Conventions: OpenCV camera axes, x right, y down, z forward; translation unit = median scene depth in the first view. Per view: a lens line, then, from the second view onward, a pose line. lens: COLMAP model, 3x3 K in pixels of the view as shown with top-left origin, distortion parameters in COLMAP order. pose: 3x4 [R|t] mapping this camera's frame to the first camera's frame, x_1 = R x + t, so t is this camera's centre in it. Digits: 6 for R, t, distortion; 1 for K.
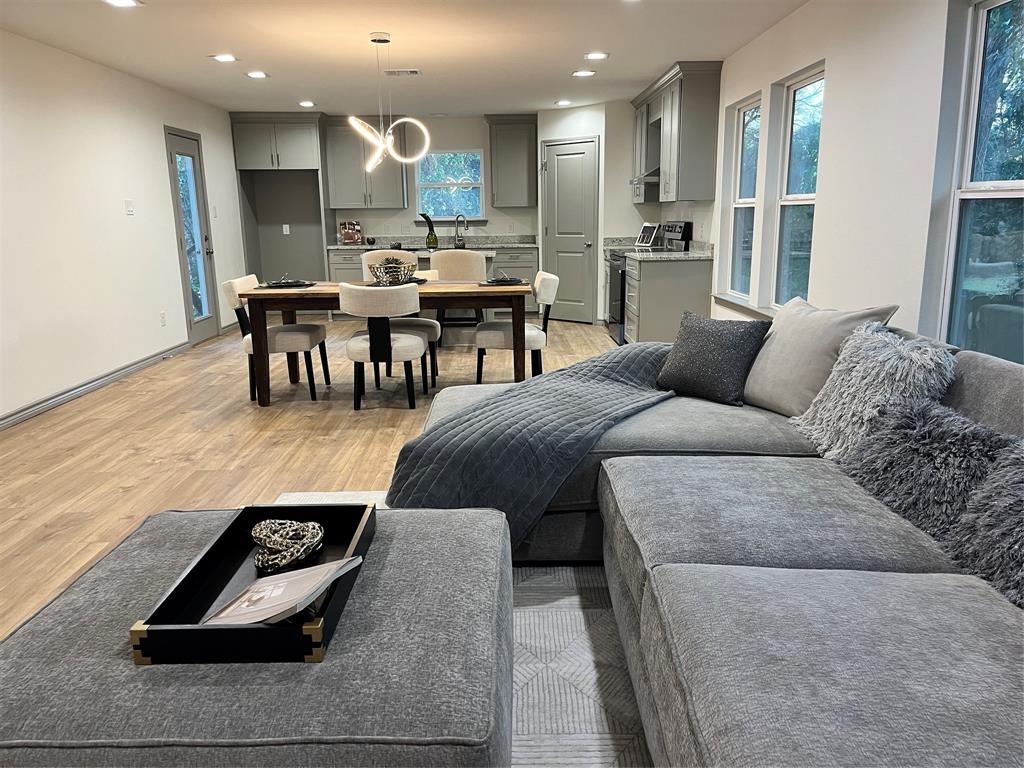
lens RADIAL K [[749.4, 0, 505.8], [0, 749.4, 385.2], [0, 0, 1]] dist [0.073435, -0.089709]
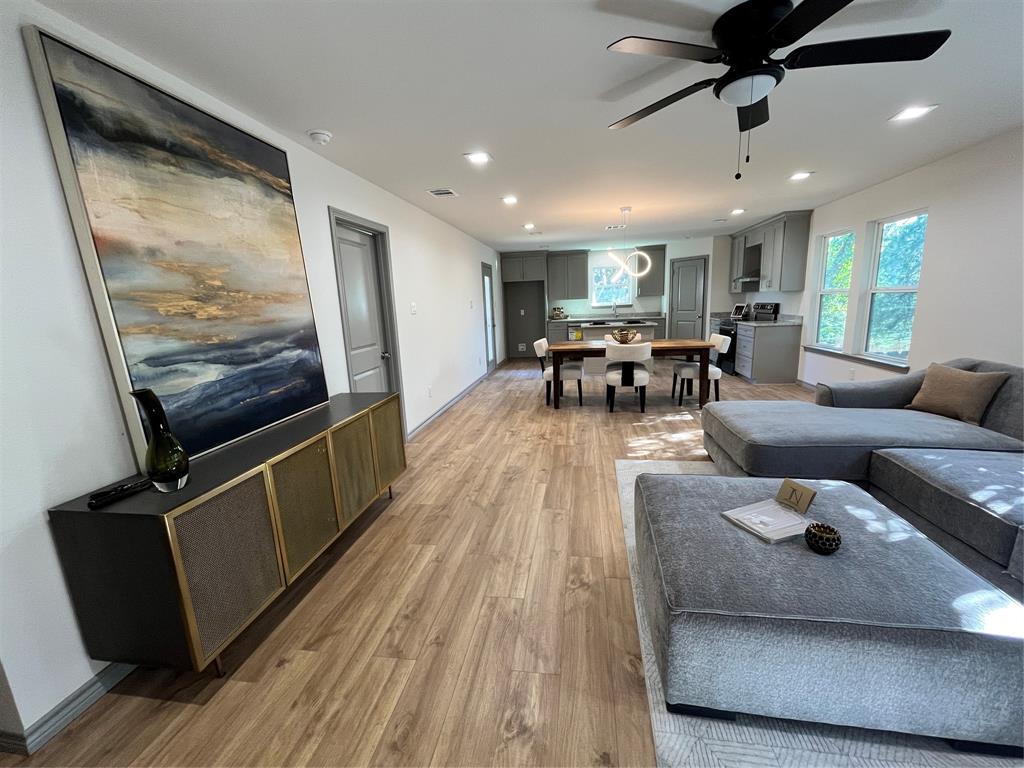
lens RADIAL K [[412.0, 0, 517.1], [0, 412.0, 382.0], [0, 0, 1]] dist [0.000411, 0.000024]
pose [[0.985226, 0.005301, -0.171180, -0.174918], [-0.009935, 0.999607, -0.026225, -0.007977], [0.170974, 0.027539, 0.984891, -0.012542]]
